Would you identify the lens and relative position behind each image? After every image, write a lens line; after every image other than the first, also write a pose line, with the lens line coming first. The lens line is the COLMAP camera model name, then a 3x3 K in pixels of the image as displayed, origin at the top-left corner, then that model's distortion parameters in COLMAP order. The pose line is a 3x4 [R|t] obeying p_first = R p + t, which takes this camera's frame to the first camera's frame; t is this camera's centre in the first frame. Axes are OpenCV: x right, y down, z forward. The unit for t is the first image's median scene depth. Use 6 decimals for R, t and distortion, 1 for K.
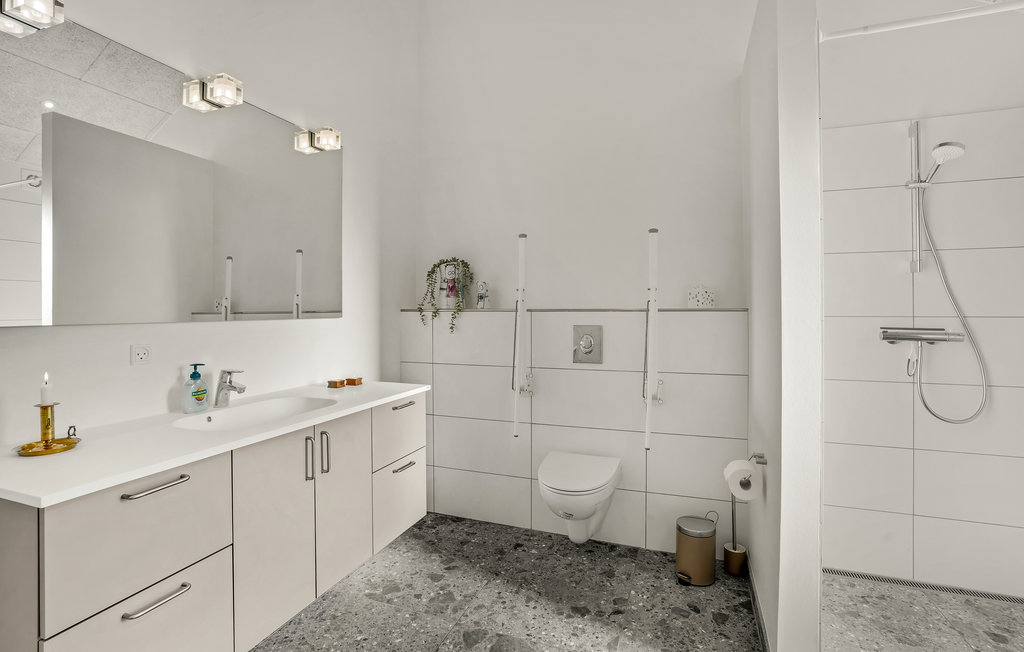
lens RADIAL K [[477.8, 0, 513.8], [0, 477.8, 312.7], [0, 0, 1]] dist [-0.049631, 0.019237]
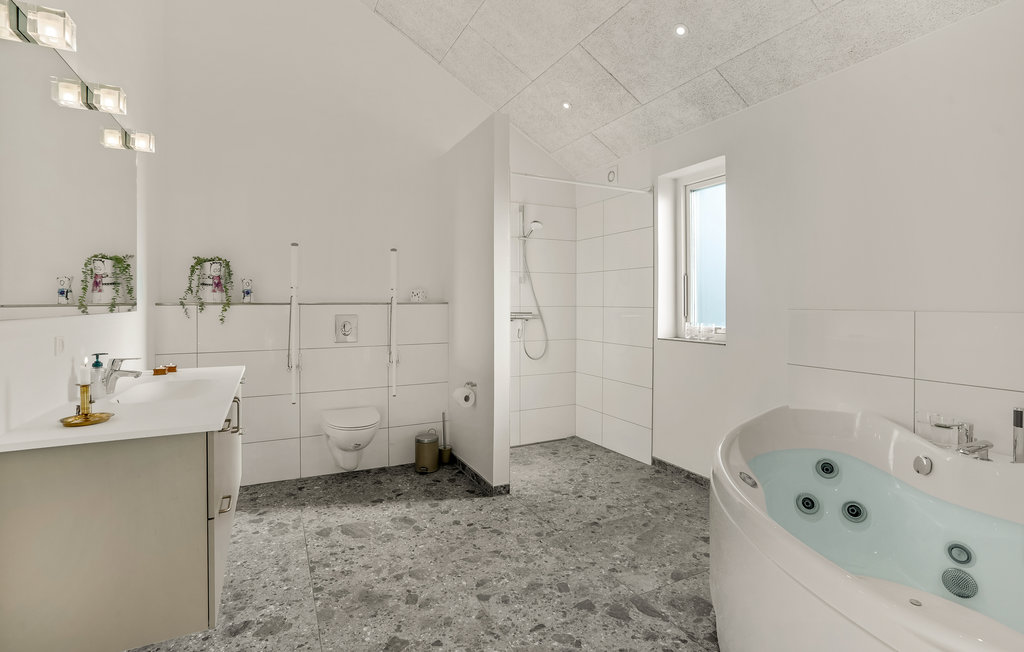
lens RADIAL K [[477.8, 0, 513.8], [0, 477.8, 312.7], [0, 0, 1]] dist [-0.049631, 0.019237]
pose [[0.685958, -0.017011, 0.727443, -0.574303], [0.003956, 0.999799, 0.019650, -0.004606], [-0.727631, -0.010601, 0.685887, -0.319784]]
